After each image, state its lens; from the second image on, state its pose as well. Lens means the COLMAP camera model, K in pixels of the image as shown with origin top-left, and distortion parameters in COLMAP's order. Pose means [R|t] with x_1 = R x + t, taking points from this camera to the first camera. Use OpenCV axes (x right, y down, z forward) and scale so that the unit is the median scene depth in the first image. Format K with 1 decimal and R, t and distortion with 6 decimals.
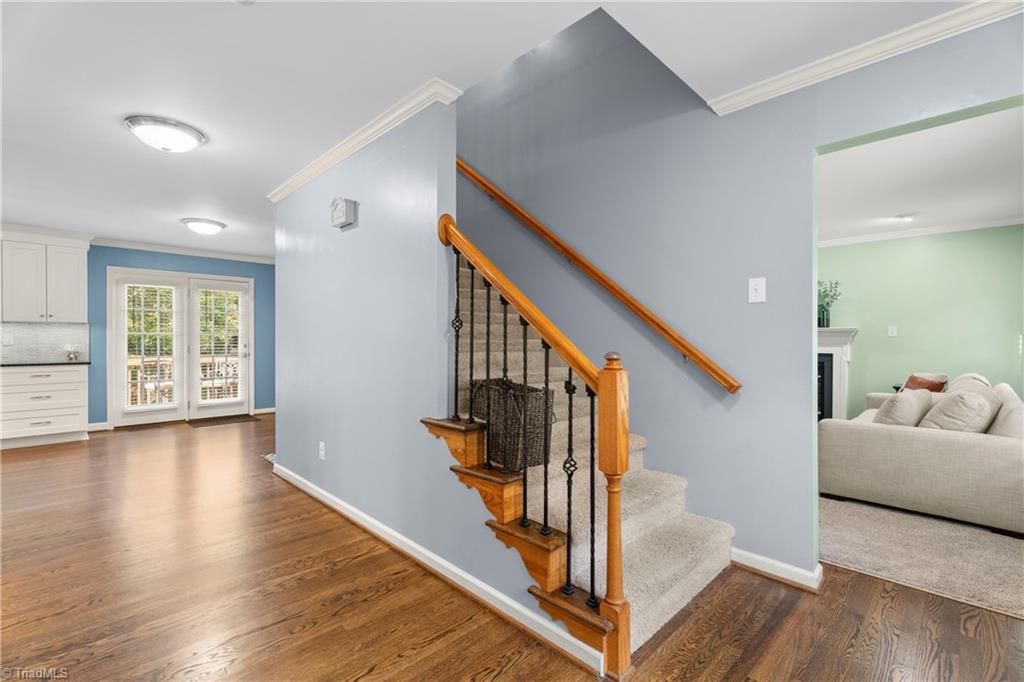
lens RADIAL K [[458.7, 0, 515.5], [0, 458.7, 338.9], [0, 0, 1]] dist [0.010705, -0.001487]
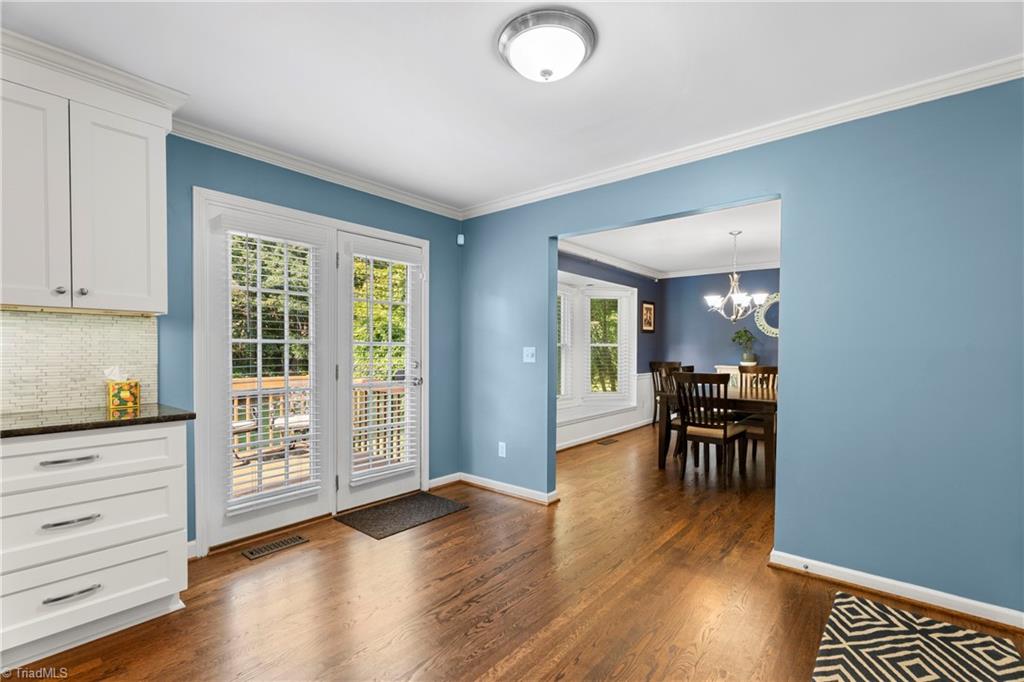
lens RADIAL K [[458.7, 0, 510.3], [0, 458.7, 355.2], [0, 0, 1]] dist [0.010705, -0.001487]
pose [[0.997361, -0.000549, 0.072607, -0.648728], [-0.000344, 0.999924, 0.012289, -0.003455], [-0.072608, -0.012282, 0.997285, 0.568943]]
